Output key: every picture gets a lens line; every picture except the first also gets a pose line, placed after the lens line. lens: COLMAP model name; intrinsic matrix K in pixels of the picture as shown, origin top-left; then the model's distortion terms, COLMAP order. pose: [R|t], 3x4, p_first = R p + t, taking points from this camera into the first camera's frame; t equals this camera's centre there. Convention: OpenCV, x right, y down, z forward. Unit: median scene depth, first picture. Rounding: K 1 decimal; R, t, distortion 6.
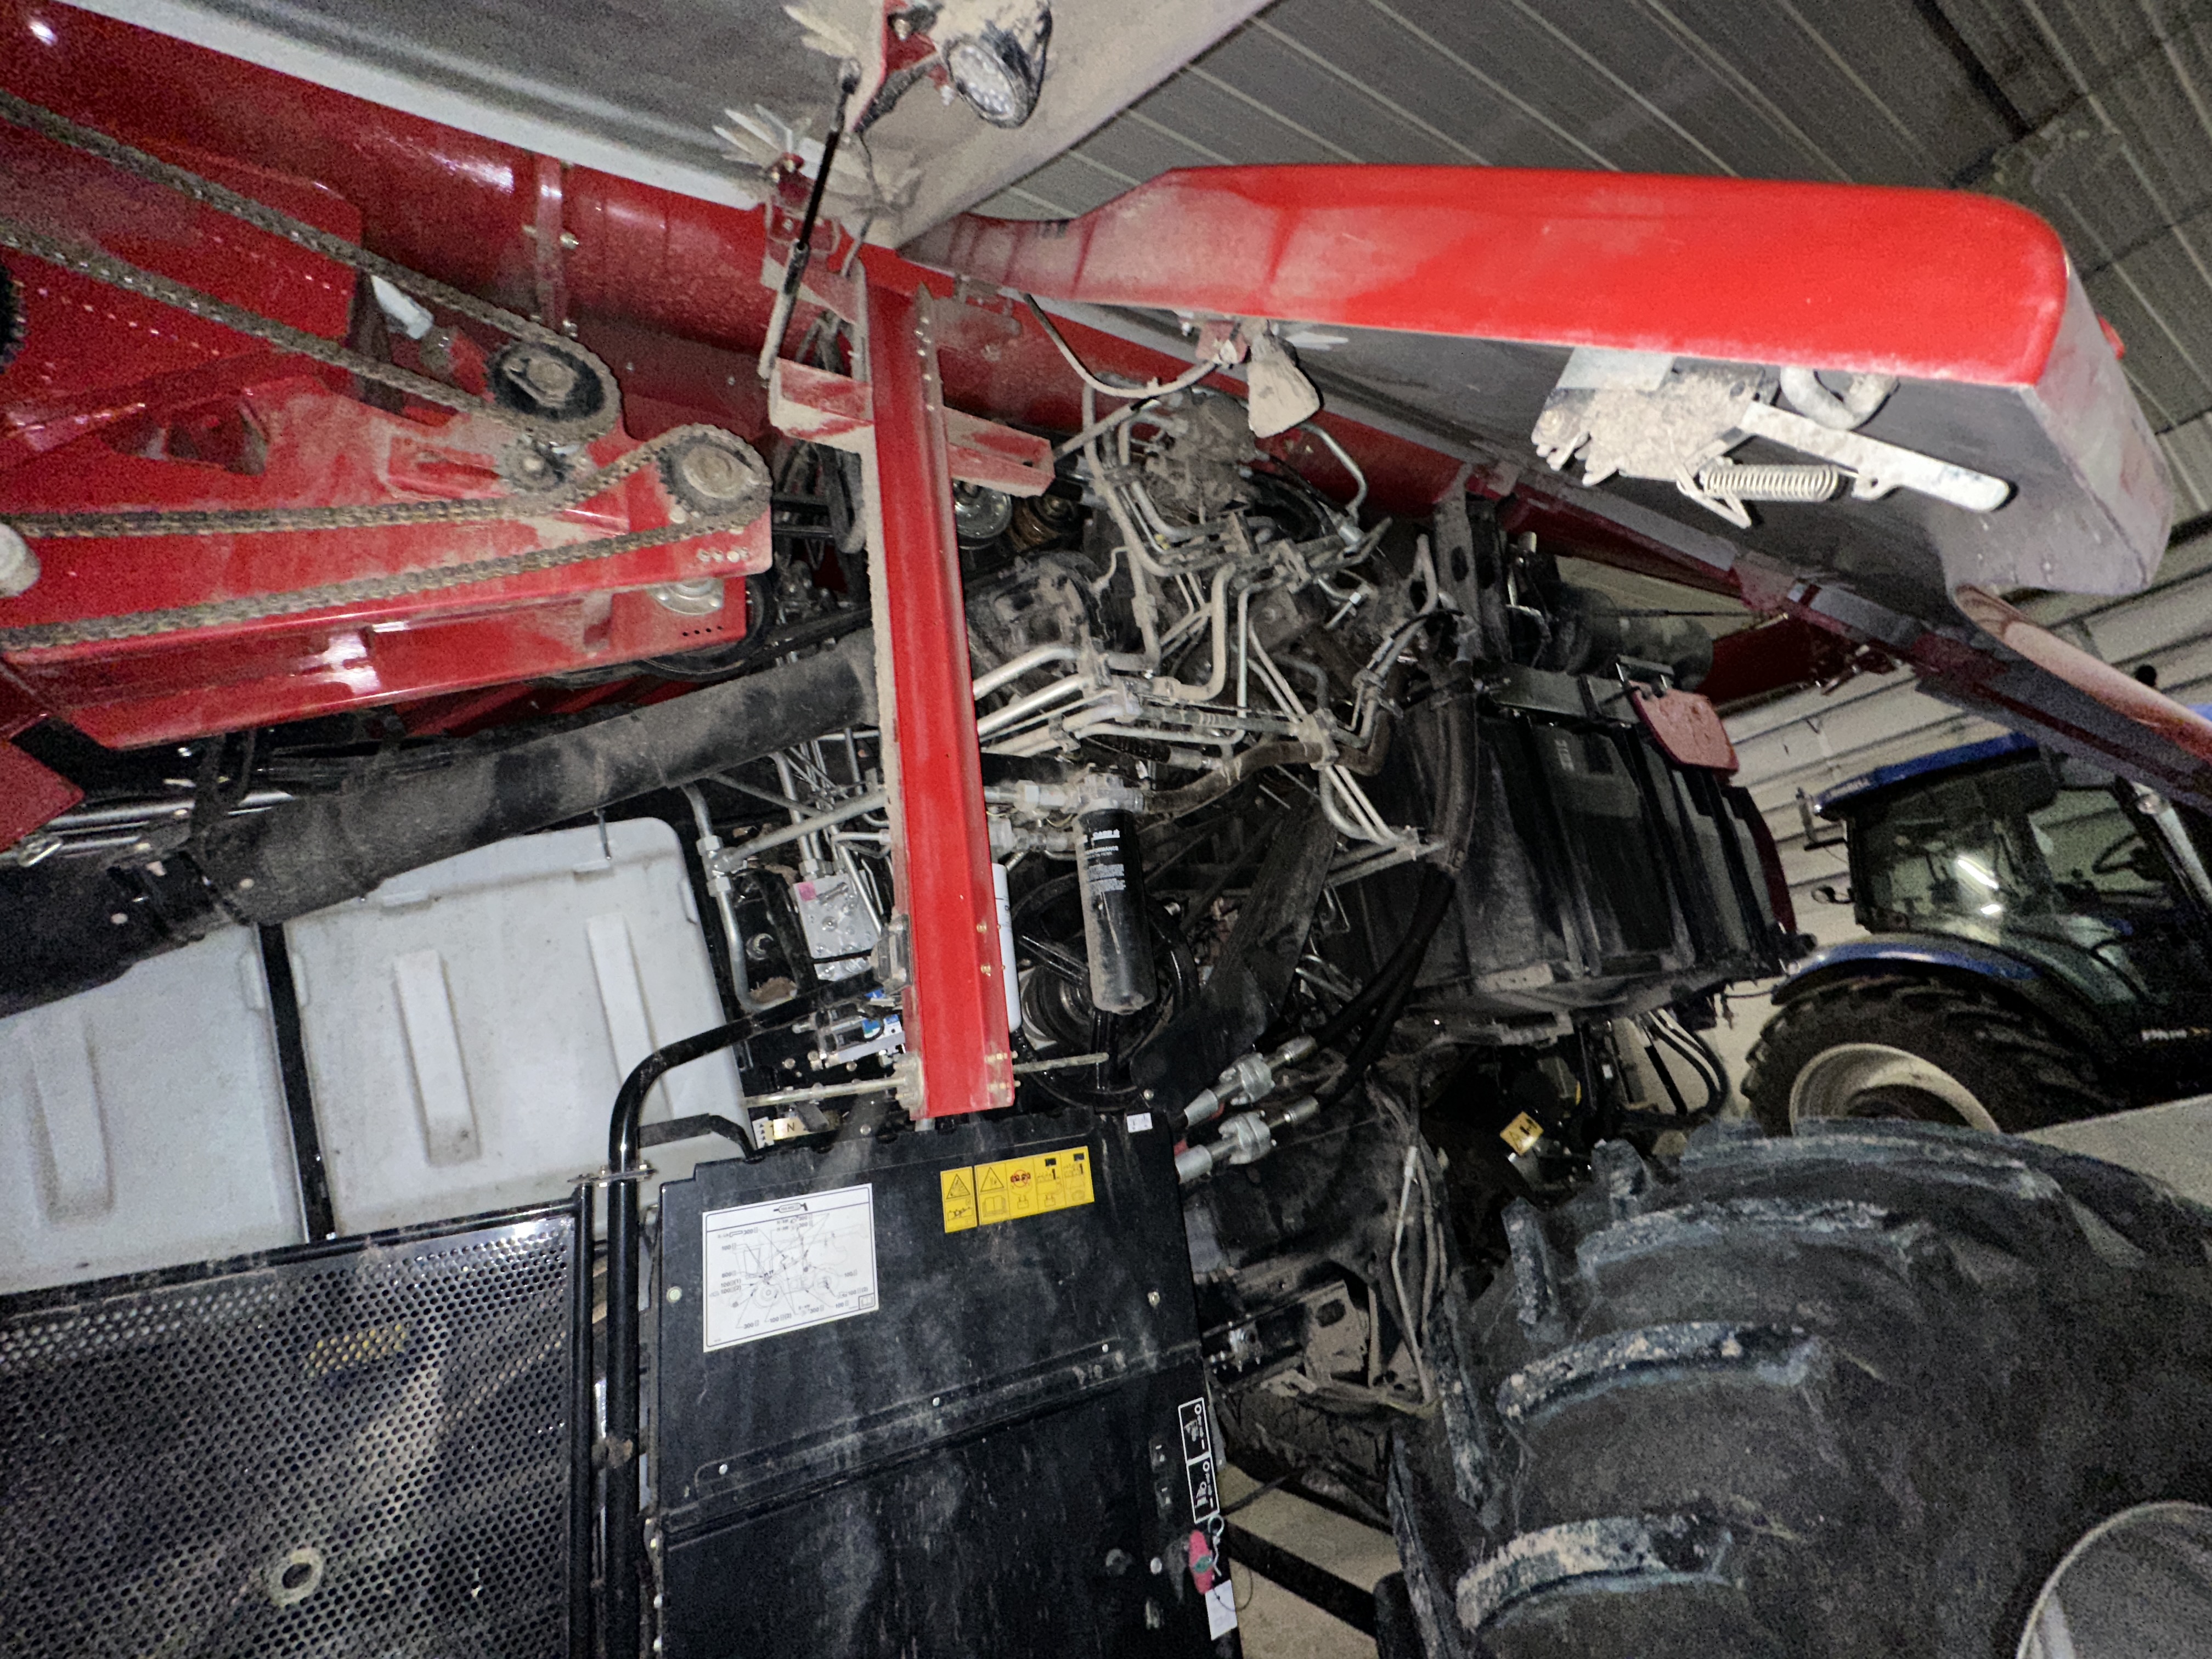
lens RADIAL K [[882.7, 0, 1105.6], [0, 882.7, 836.0], [0, 0, 1]] dist [0.006683, -0.000010]
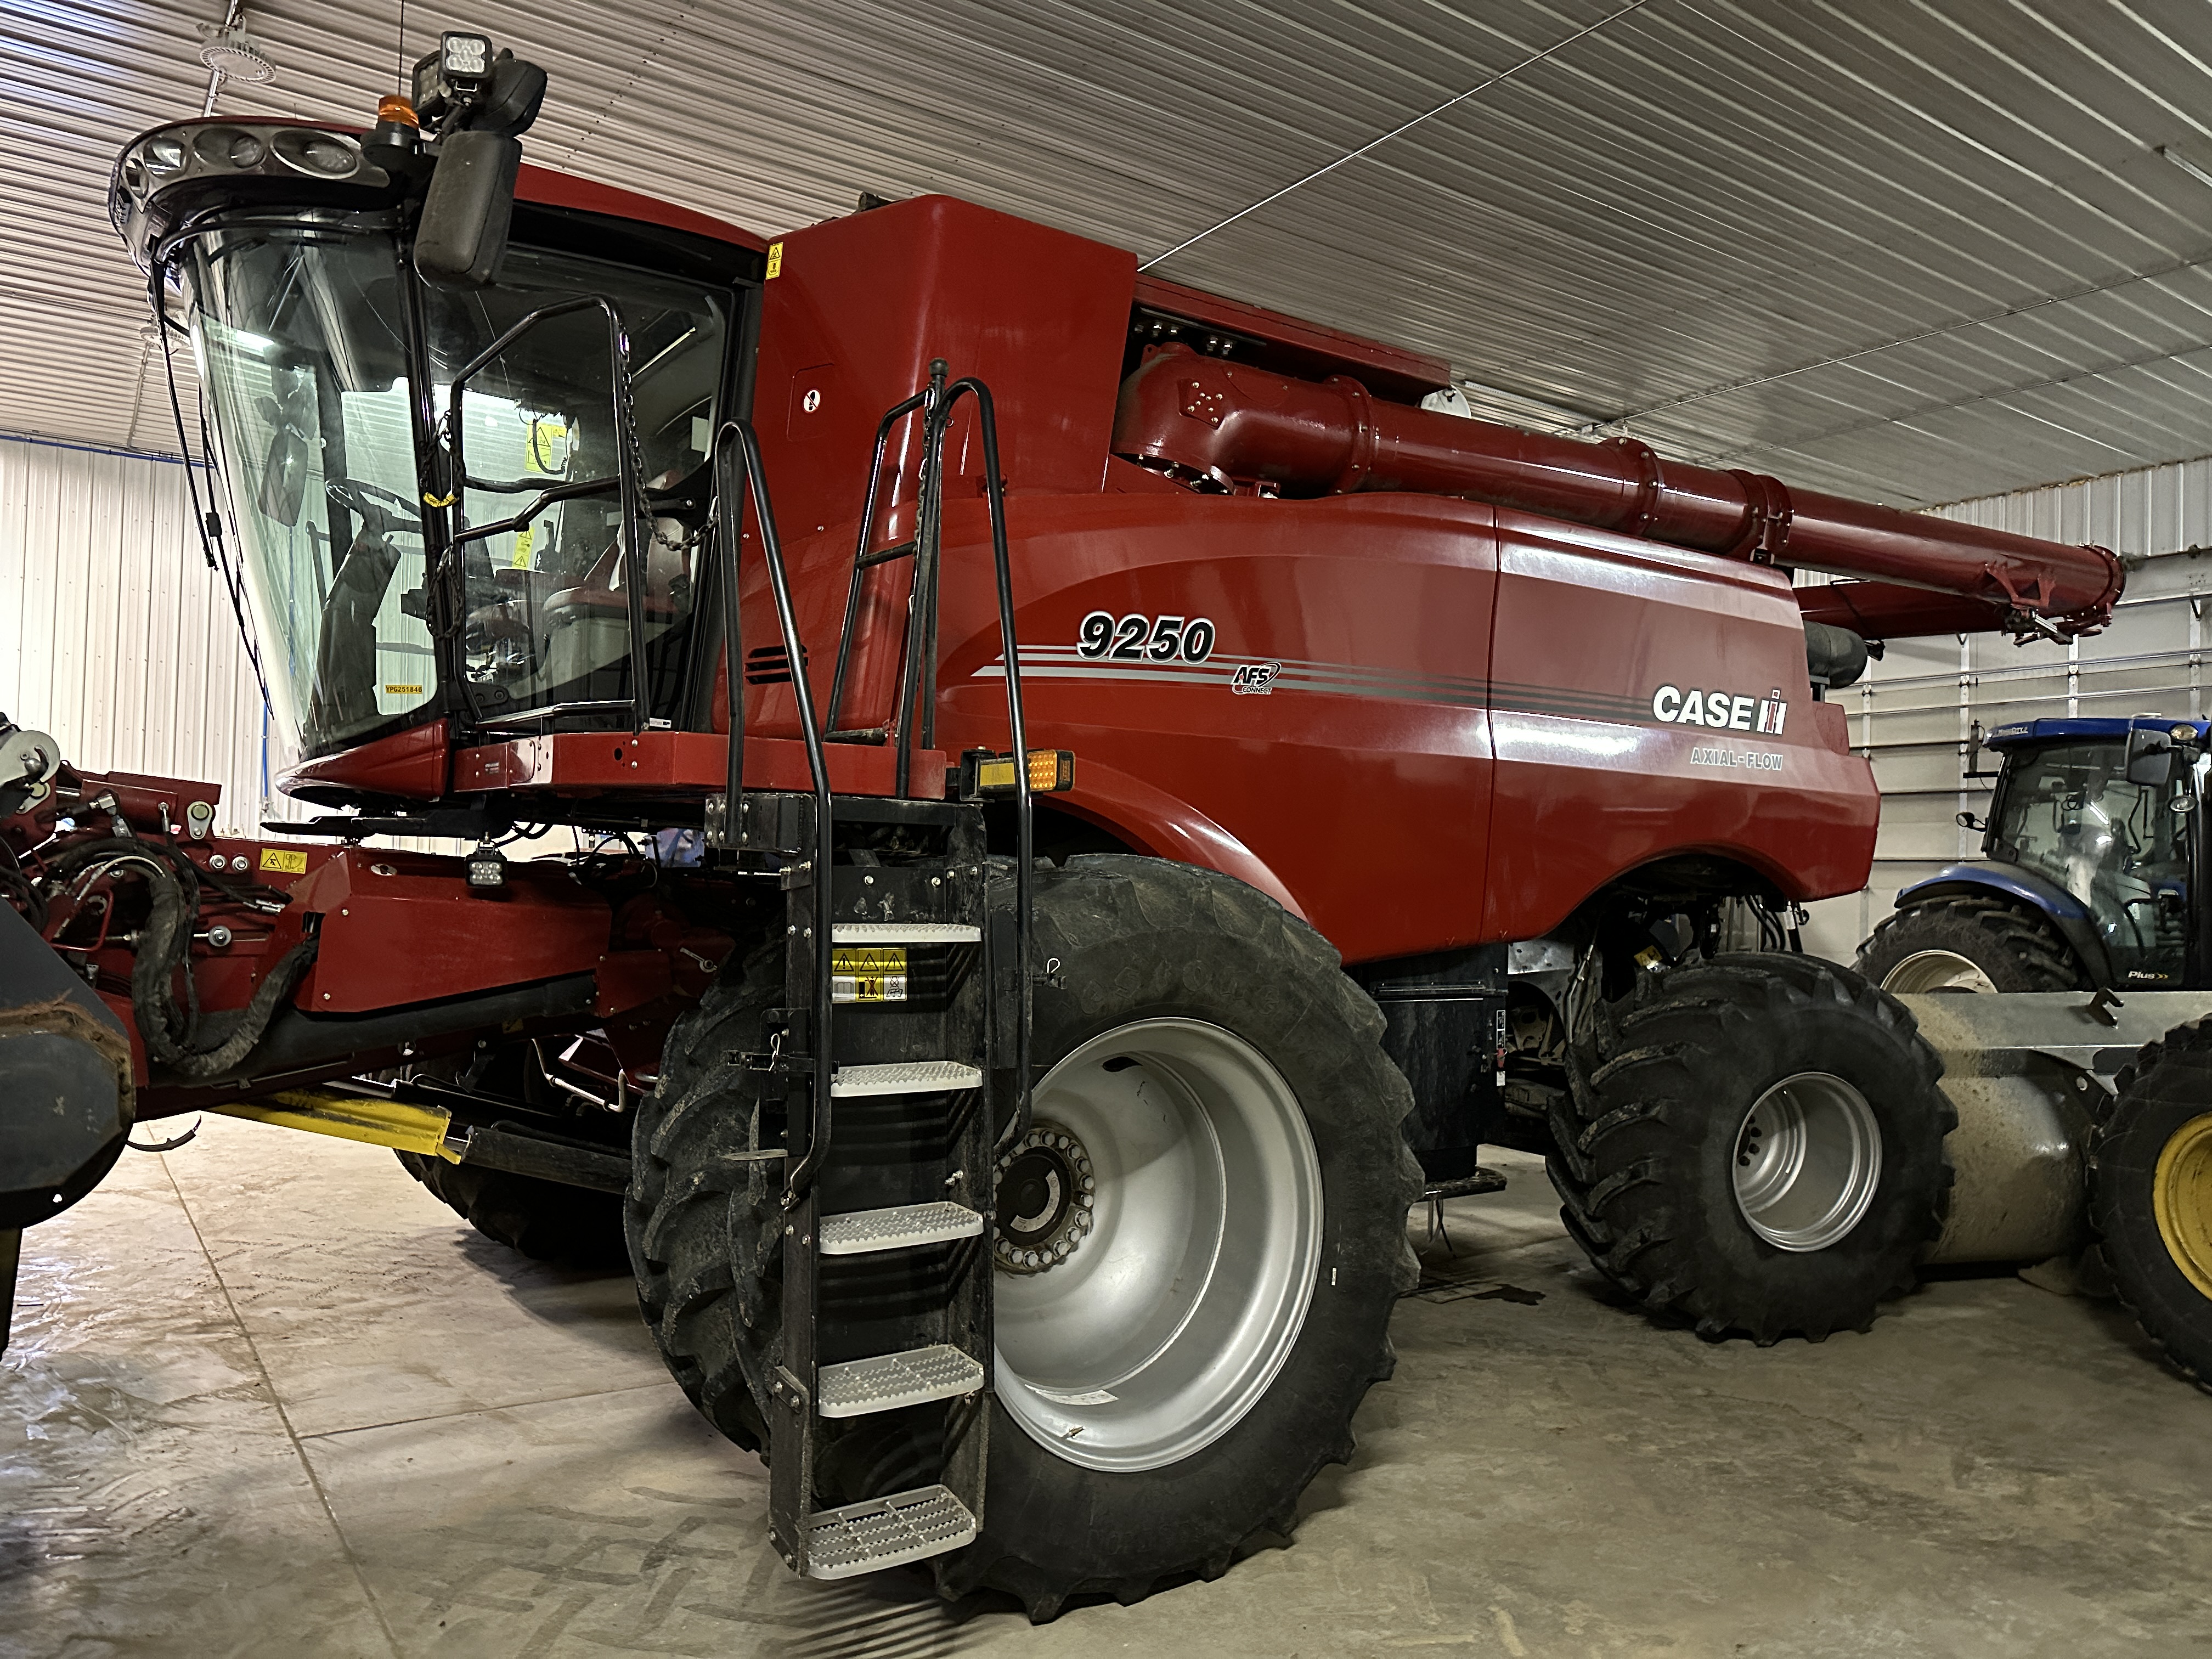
lens RADIAL K [[1553.7, 0, 1094.6], [0, 1553.7, 835.9], [0, 0, 1]] dist [0.053021, -0.073503]
pose [[0.983381, 0.163664, 0.078585, -1.252049], [-0.178013, 0.954258, 0.240215, -0.598442], [-0.035676, -0.250212, 0.967534, -2.663671]]
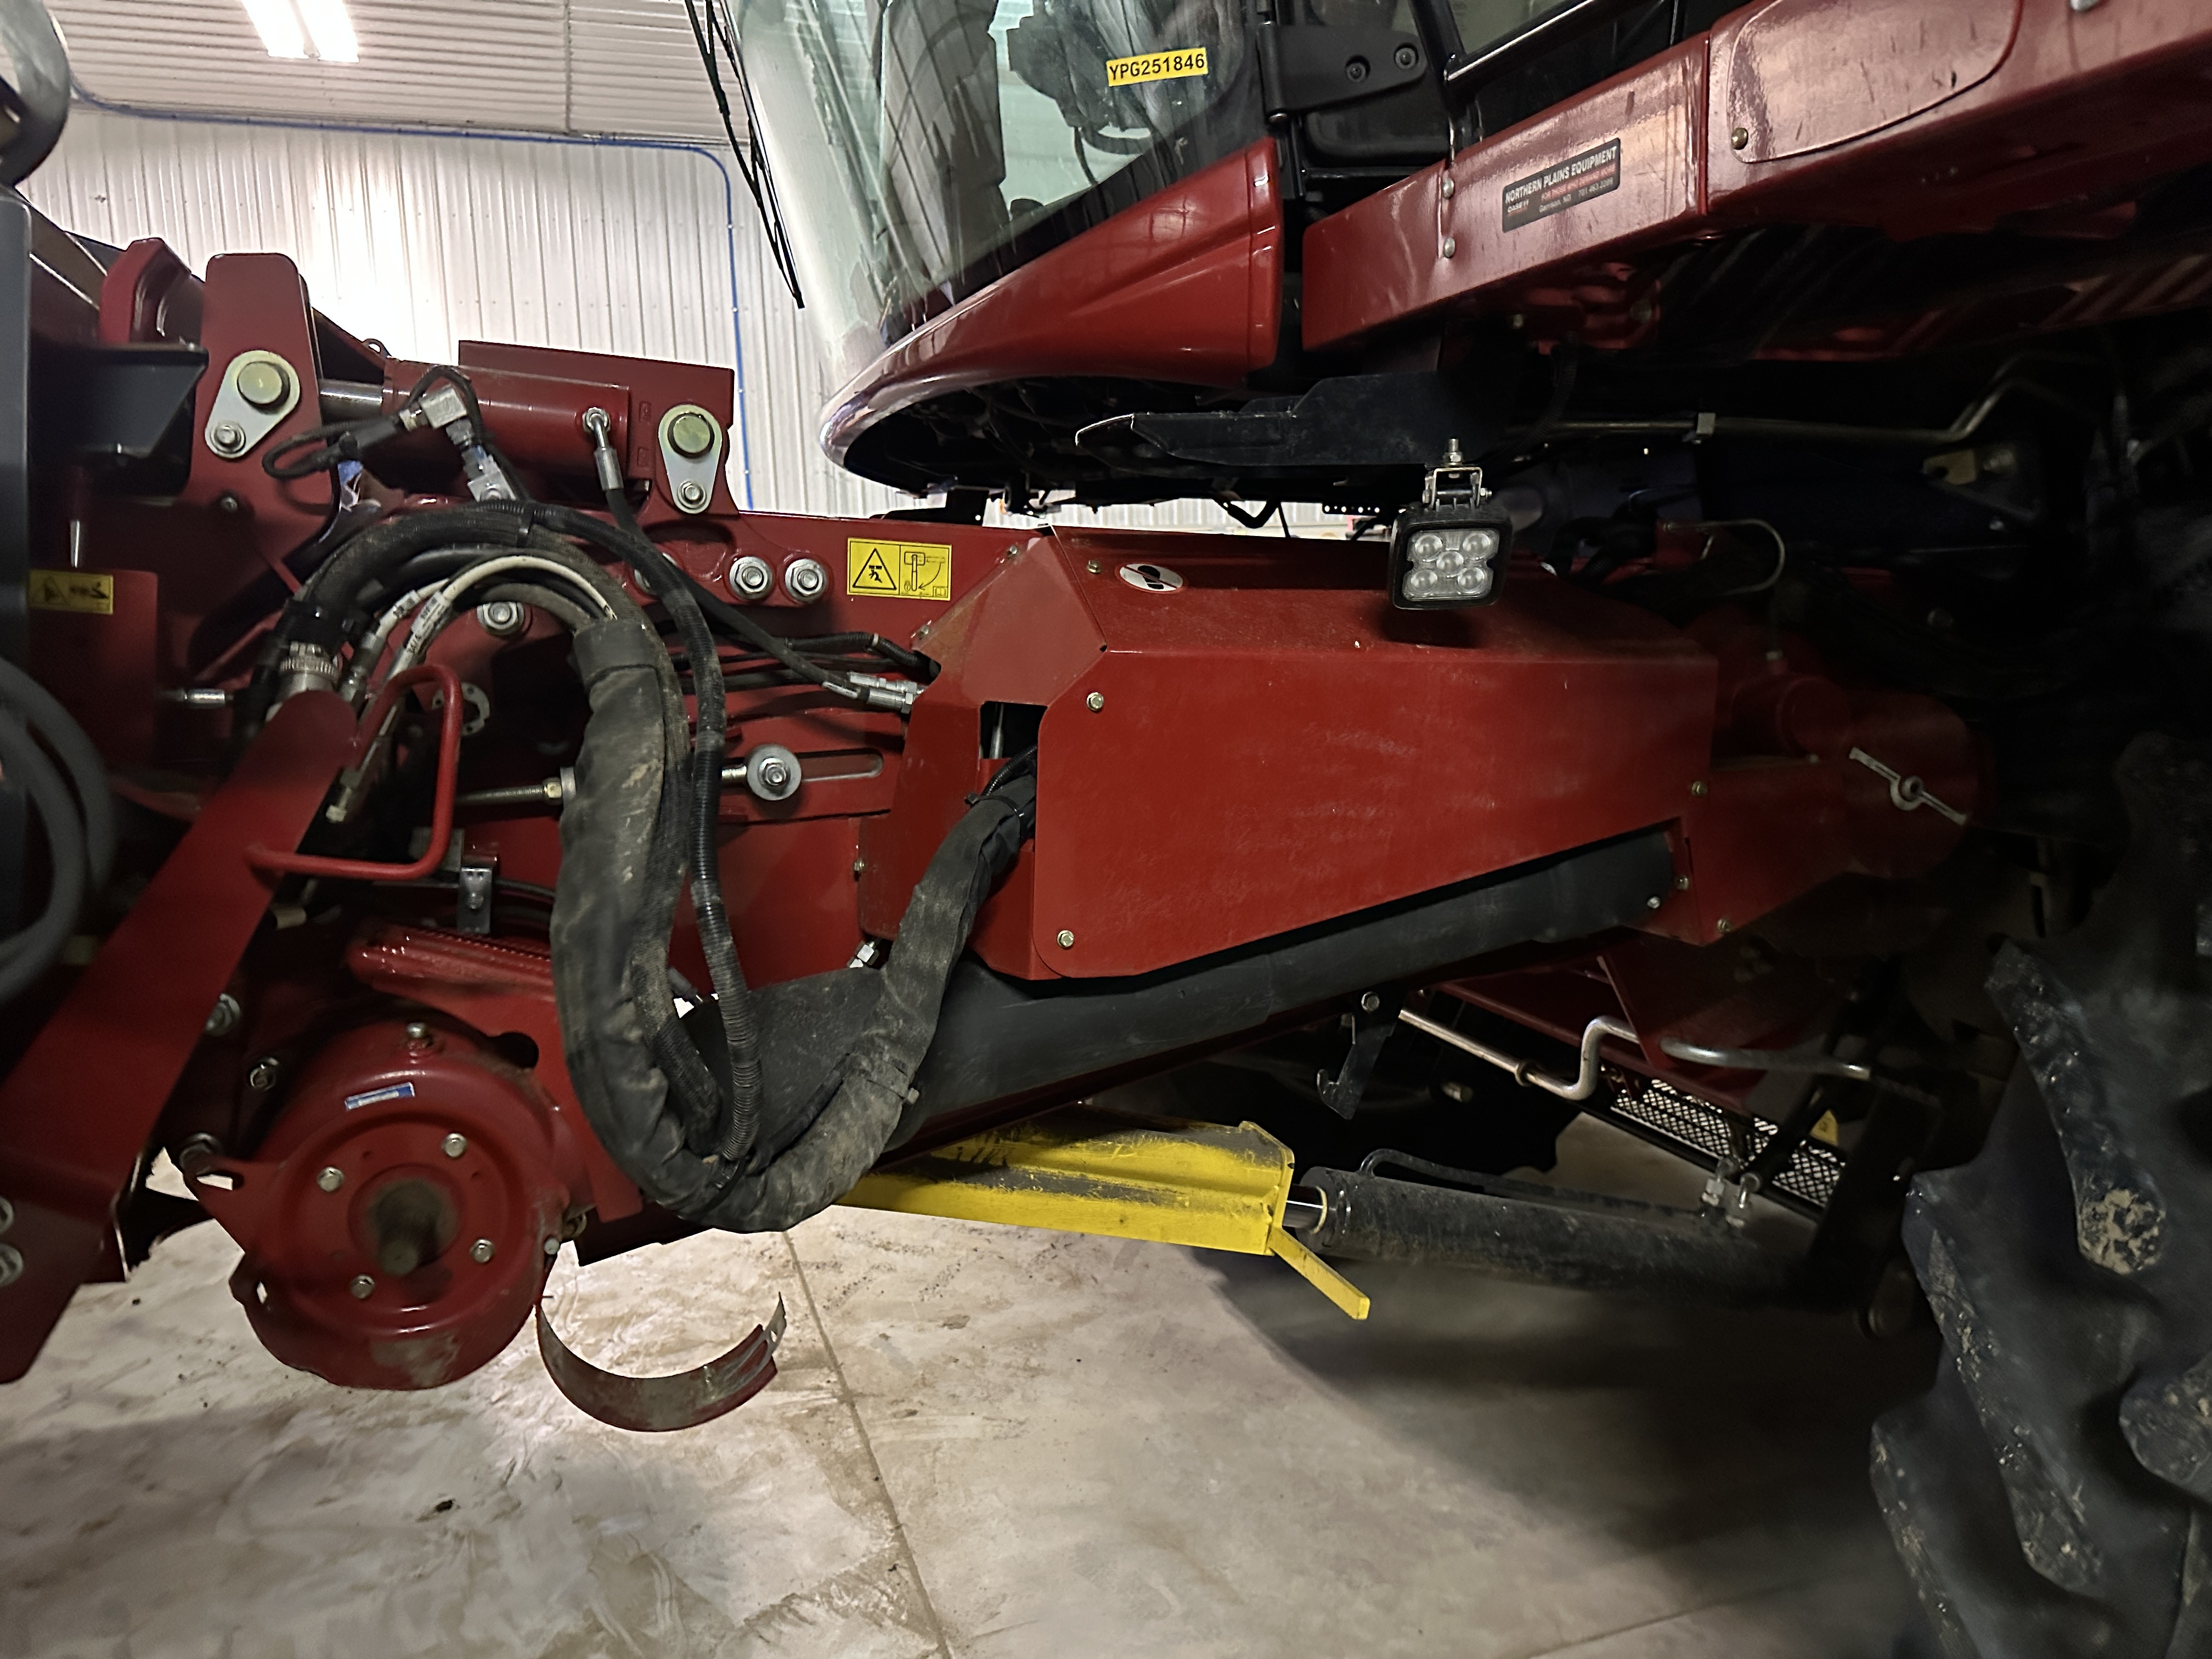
lens RADIAL K [[1548.6, 0, 1106.0], [0, 1548.6, 829.5], [0, 0, 1]] dist [0.071134, -0.103765]
pose [[0.978690, 0.130450, -0.158583, -2.059750], [-0.051532, 0.903598, 0.425270, 0.030582], [0.198771, -0.408035, 0.891065, -1.027162]]
